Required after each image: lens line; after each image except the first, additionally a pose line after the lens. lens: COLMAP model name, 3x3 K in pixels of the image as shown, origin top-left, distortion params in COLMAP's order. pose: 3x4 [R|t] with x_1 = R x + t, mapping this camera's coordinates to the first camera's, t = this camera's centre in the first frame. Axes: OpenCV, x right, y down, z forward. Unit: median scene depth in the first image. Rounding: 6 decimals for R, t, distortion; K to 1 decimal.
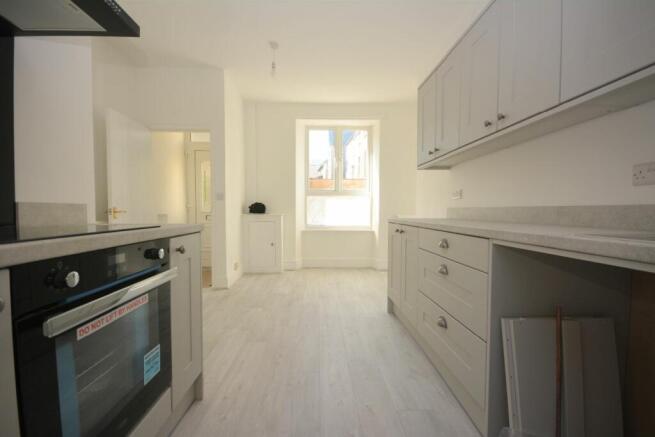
lens RADIAL K [[286.8, 0, 327.5], [0, 286.8, 218.5], [0, 0, 1]] dist [0.001172, -0.000249]
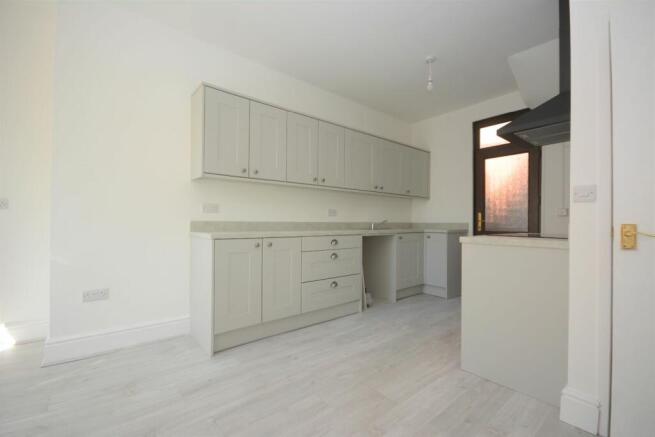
lens RADIAL K [[284.2, 0, 327.5], [0, 284.2, 218.5], [0, 0, 1]] dist [0.001183, -0.000212]
pose [[-0.607536, 0.000026, 0.794292, -1.072251], [0.011690, 0.999892, 0.008908, -0.087102], [-0.794206, 0.014697, -0.607471, 2.221813]]
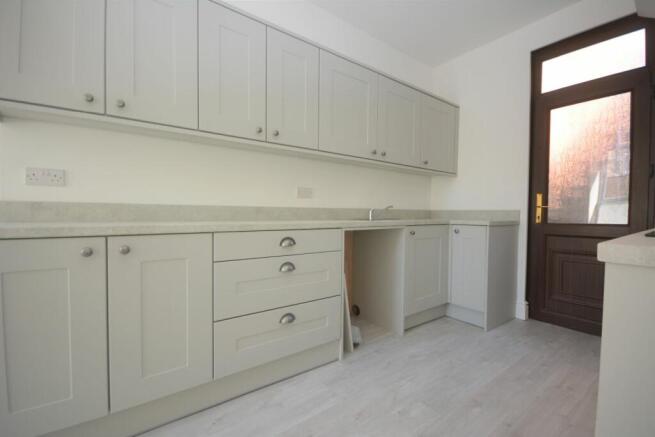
lens RADIAL K [[284.2, 0, 327.5], [0, 284.2, 218.5], [0, 0, 1]] dist [0.001183, -0.000212]
pose [[-0.563175, -0.029412, 0.825814, -0.524486], [0.009867, 0.999056, 0.042312, -0.039821], [-0.826279, 0.031978, -0.562353, 1.489253]]
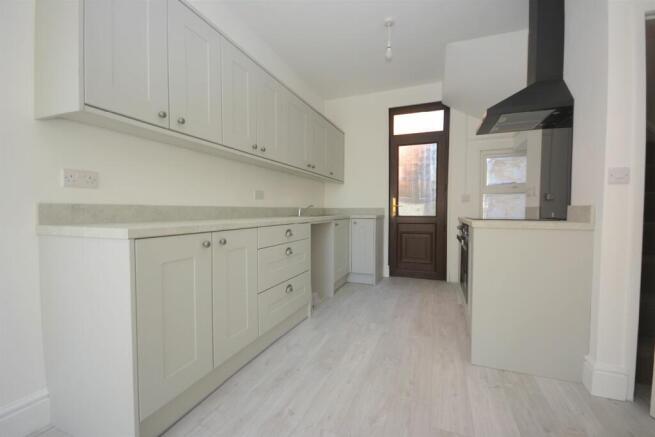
lens RADIAL K [[286.8, 0, 327.5], [0, 286.8, 218.5], [0, 0, 1]] dist [0.001172, -0.000249]
pose [[-0.918171, -0.018933, 0.395732, -0.334507], [0.004480, 0.998297, 0.058158, -0.067391], [-0.396159, 0.055172, -0.916523, 2.273734]]
